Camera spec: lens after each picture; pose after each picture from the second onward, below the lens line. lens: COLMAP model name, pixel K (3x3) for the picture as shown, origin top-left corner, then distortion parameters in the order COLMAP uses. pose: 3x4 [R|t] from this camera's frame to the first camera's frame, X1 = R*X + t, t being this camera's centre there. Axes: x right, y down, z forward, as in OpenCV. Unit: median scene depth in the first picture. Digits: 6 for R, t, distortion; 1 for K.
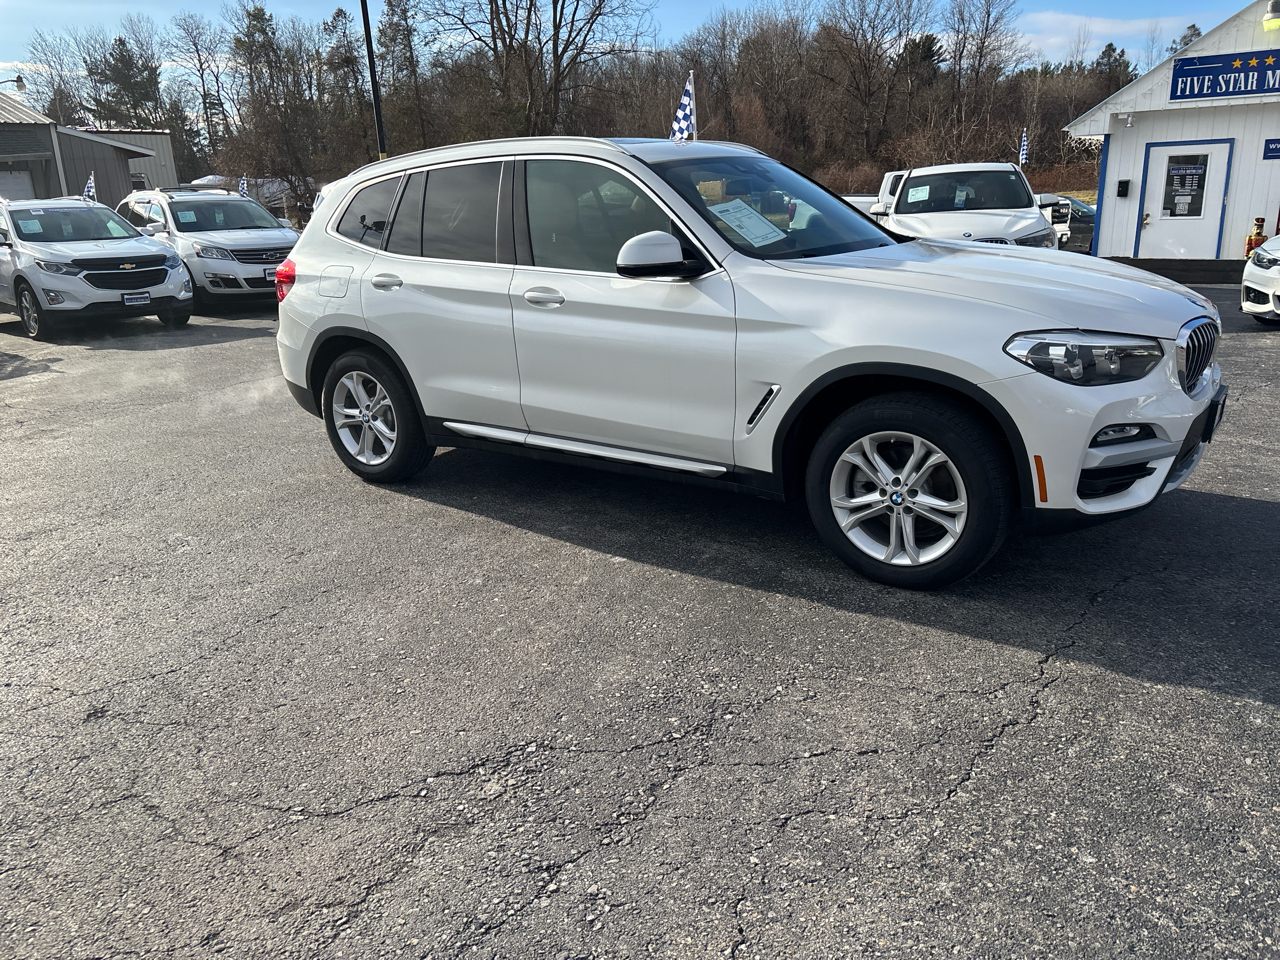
lens RADIAL K [[963.0, 0, 639.3], [0, 963.0, 477.0], [0, 0, 1]] dist [0.048180, -0.045516]
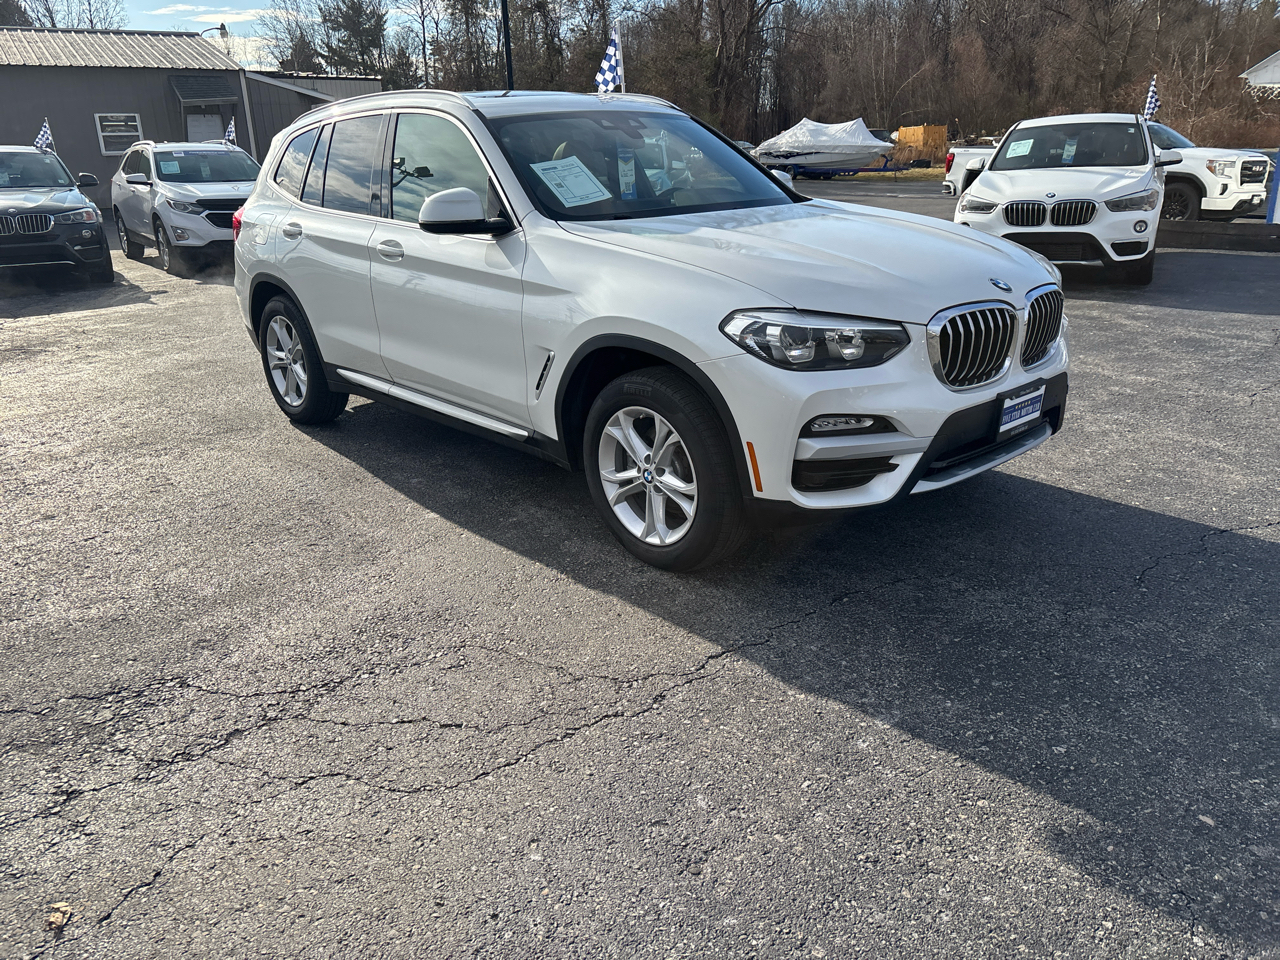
lens RADIAL K [[963.0, 0, 641.9], [0, 963.0, 481.5], [0, 0, 1]] dist [0.048180, -0.045516]
pose [[0.978754, 0.078993, -0.189212, 0.317338], [-0.068673, 0.995803, 0.060501, -0.021605], [0.193197, -0.046222, 0.980071, 0.037175]]
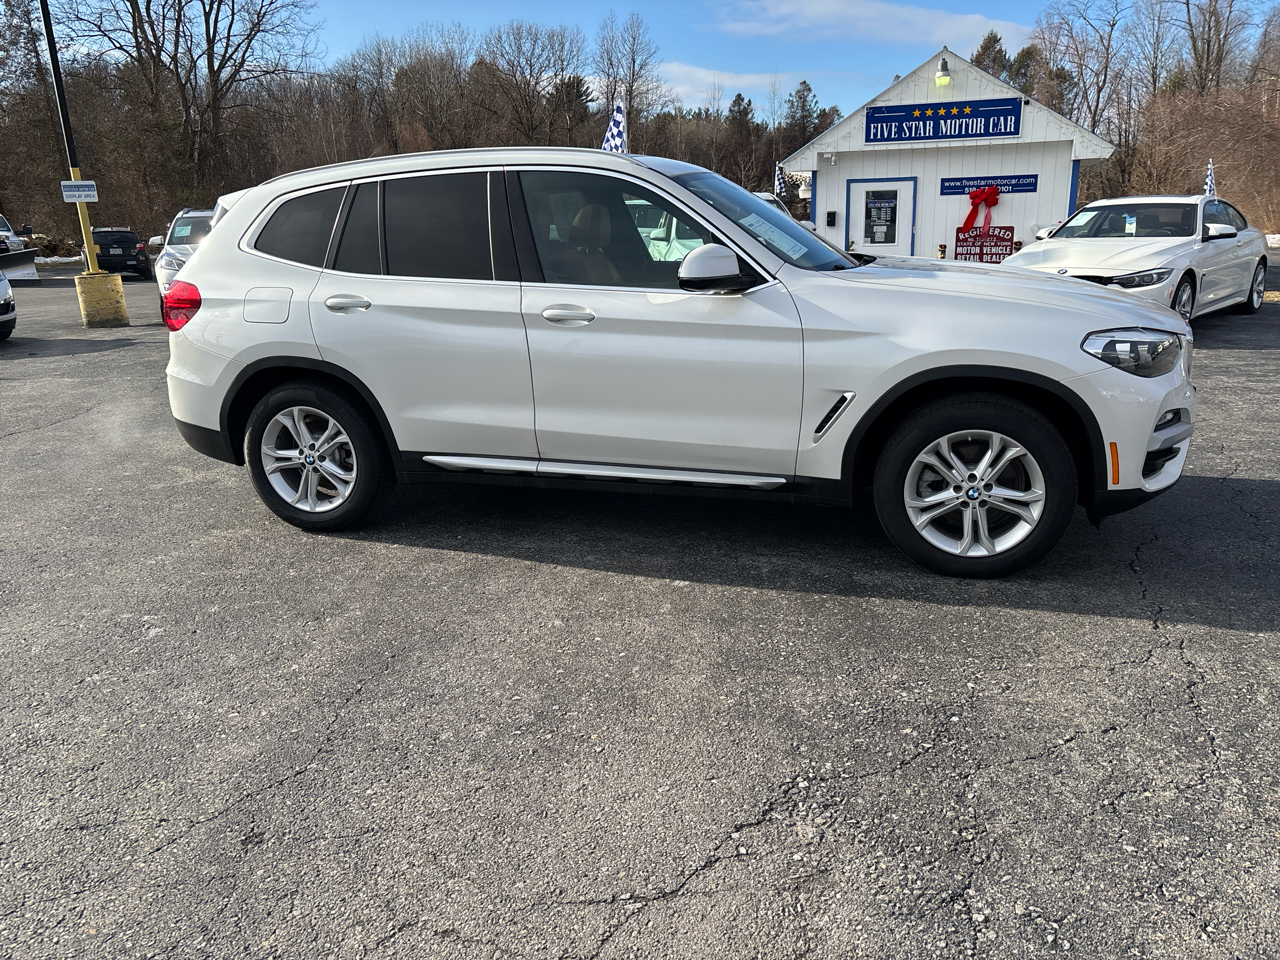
lens RADIAL K [[963.0, 0, 636.4], [0, 963.0, 467.8], [0, 0, 1]] dist [0.048180, -0.045516]
pose [[0.944960, -0.071941, 0.319177, -0.297534], [0.083753, 0.996211, -0.023420, -0.008346], [-0.316283, 0.048863, 0.947406, 0.080944]]
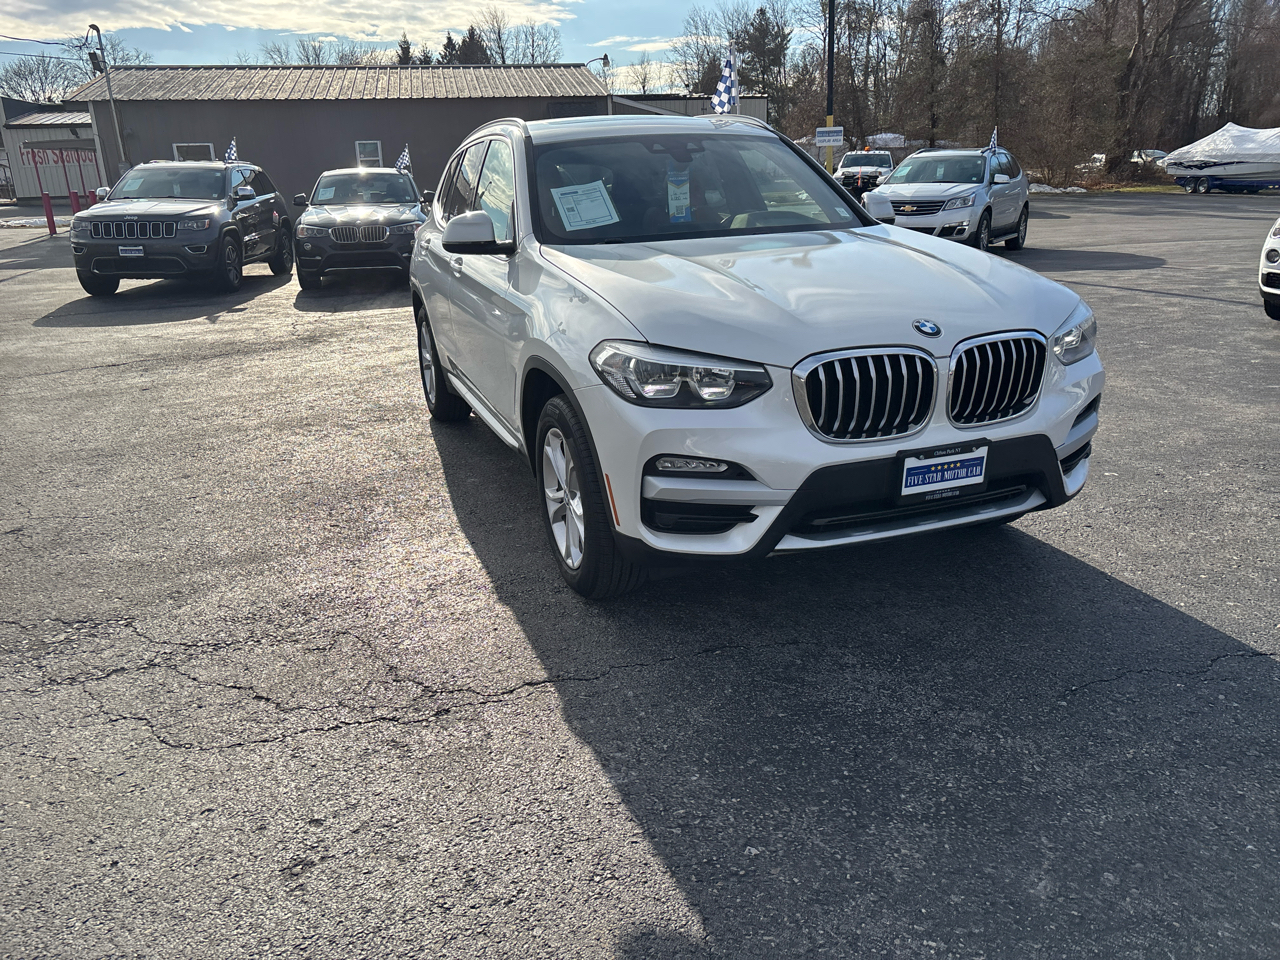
lens RADIAL K [[963.0, 0, 642.1], [0, 963.0, 481.1], [0, 0, 1]] dist [0.048180, -0.045516]
pose [[0.828760, 0.179734, -0.529956, 0.602987], [-0.155899, 0.983681, 0.089815, -0.067336], [0.537450, 0.008184, 0.843256, 0.157174]]
